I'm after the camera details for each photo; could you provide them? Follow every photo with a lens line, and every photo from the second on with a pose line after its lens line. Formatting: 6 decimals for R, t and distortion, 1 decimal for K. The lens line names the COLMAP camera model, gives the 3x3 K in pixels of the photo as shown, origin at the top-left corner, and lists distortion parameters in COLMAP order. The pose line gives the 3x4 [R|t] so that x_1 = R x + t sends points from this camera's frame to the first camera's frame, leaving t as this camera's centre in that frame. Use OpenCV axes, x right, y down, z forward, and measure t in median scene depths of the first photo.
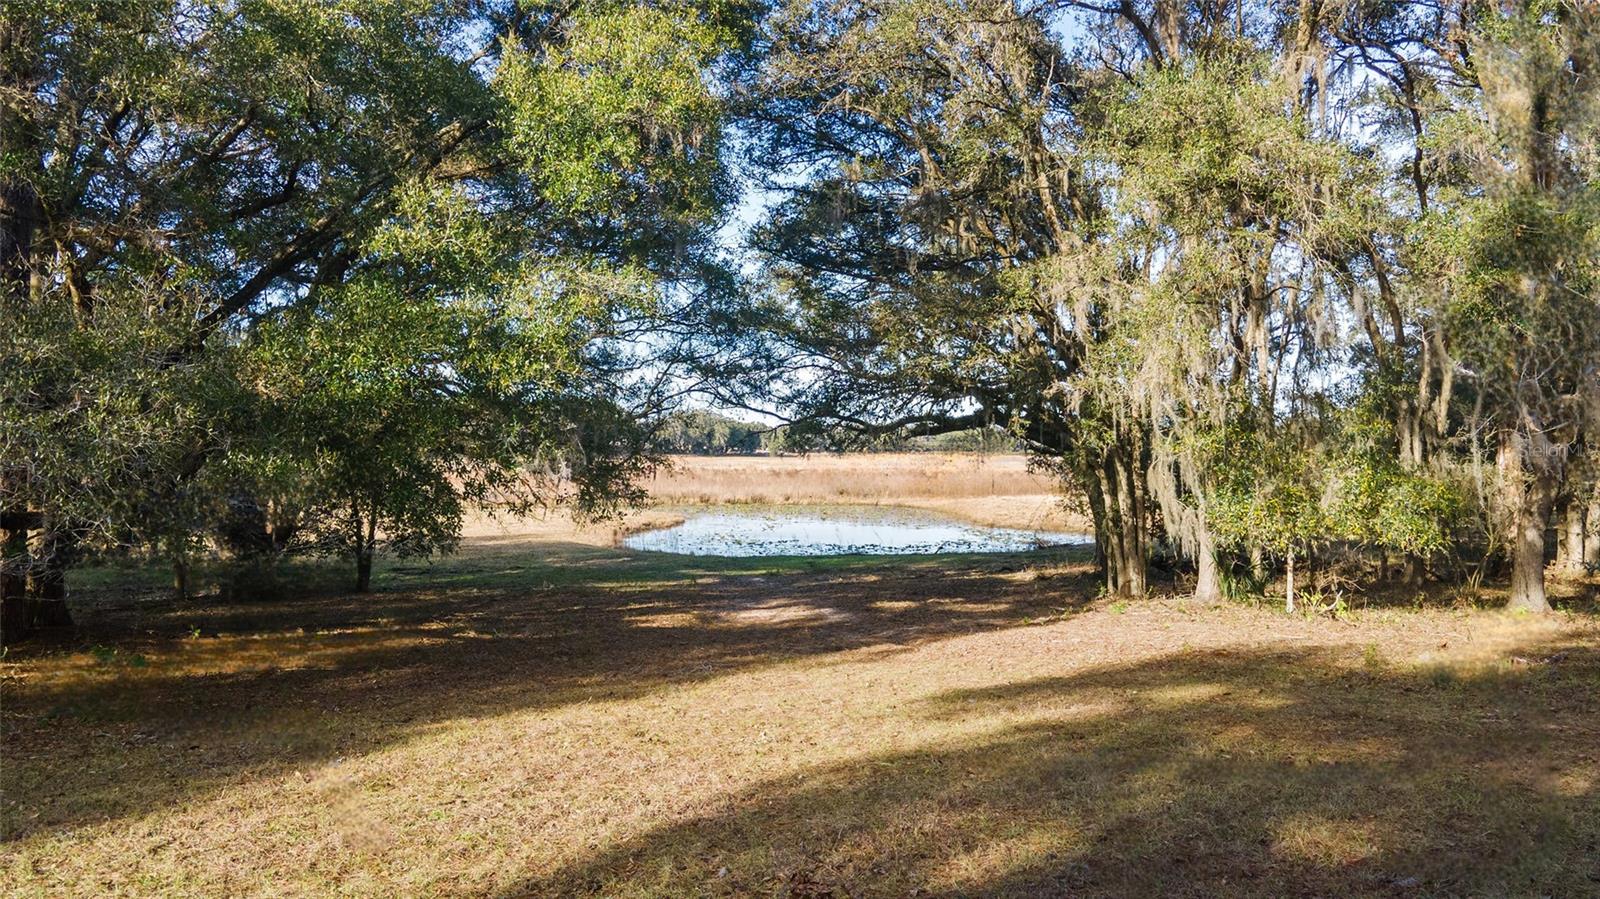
lens RADIAL K [[1156.9, 0, 793.1], [0, 1156.9, 454.4], [0, 0, 1]] dist [0.040017, 0.001091]
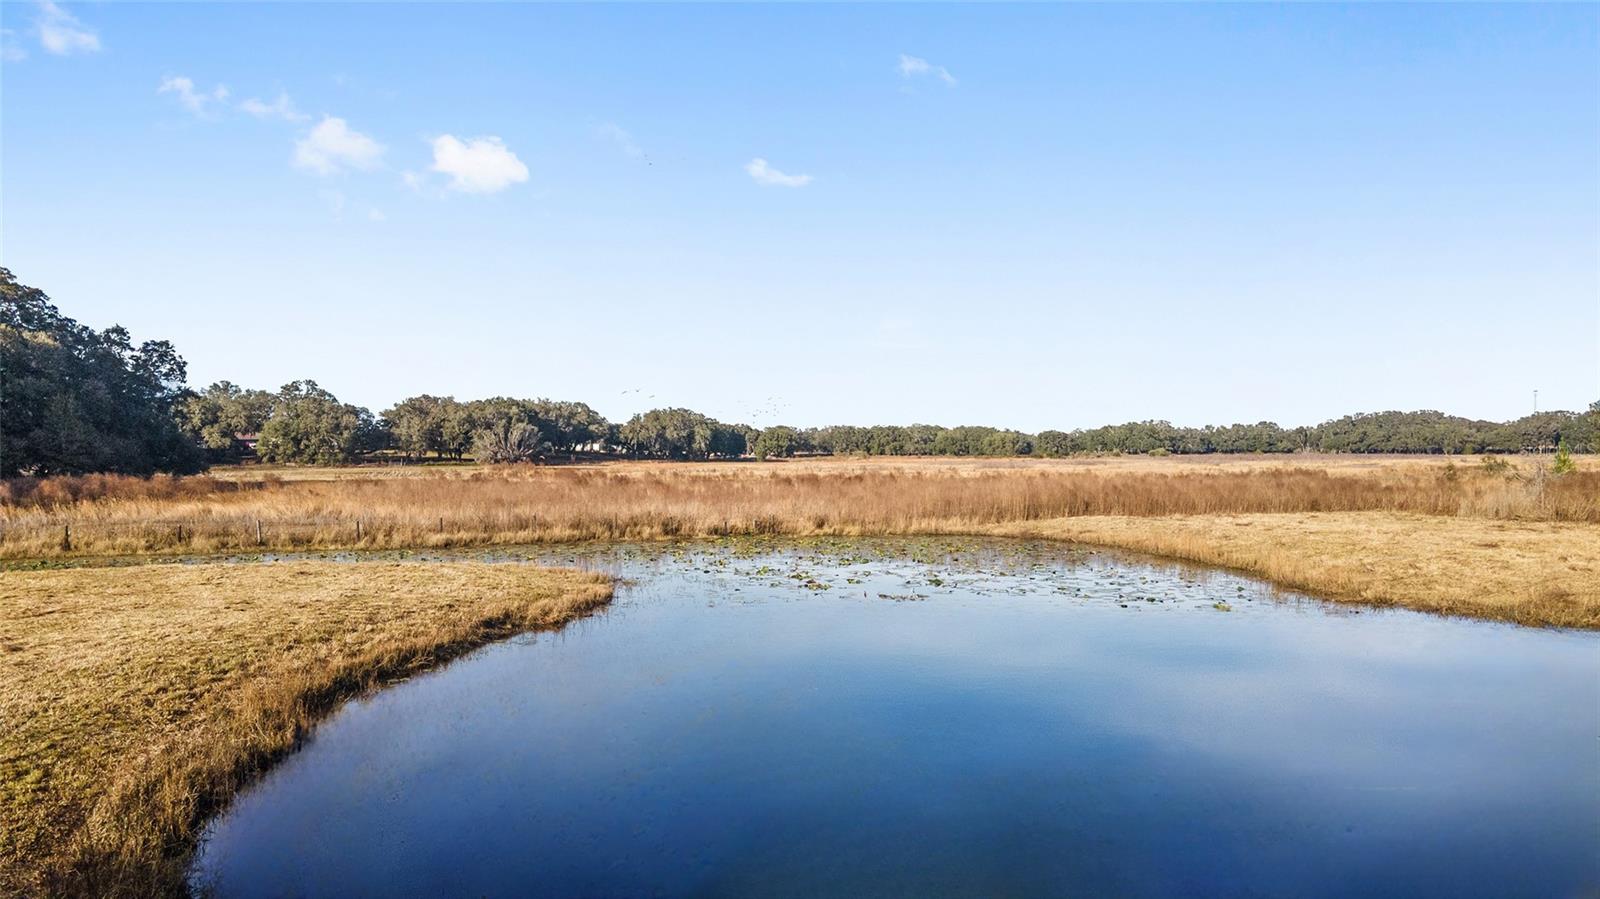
lens RADIAL K [[1156.9, 0, 793.1], [0, 1156.9, 454.4], [0, 0, 1]] dist [0.040017, 0.001091]
pose [[0.999850, -0.006150, 0.016204, -0.026231], [0.006252, 0.999961, -0.006293, 0.007499], [-0.016165, 0.006393, 0.999849, 0.428438]]
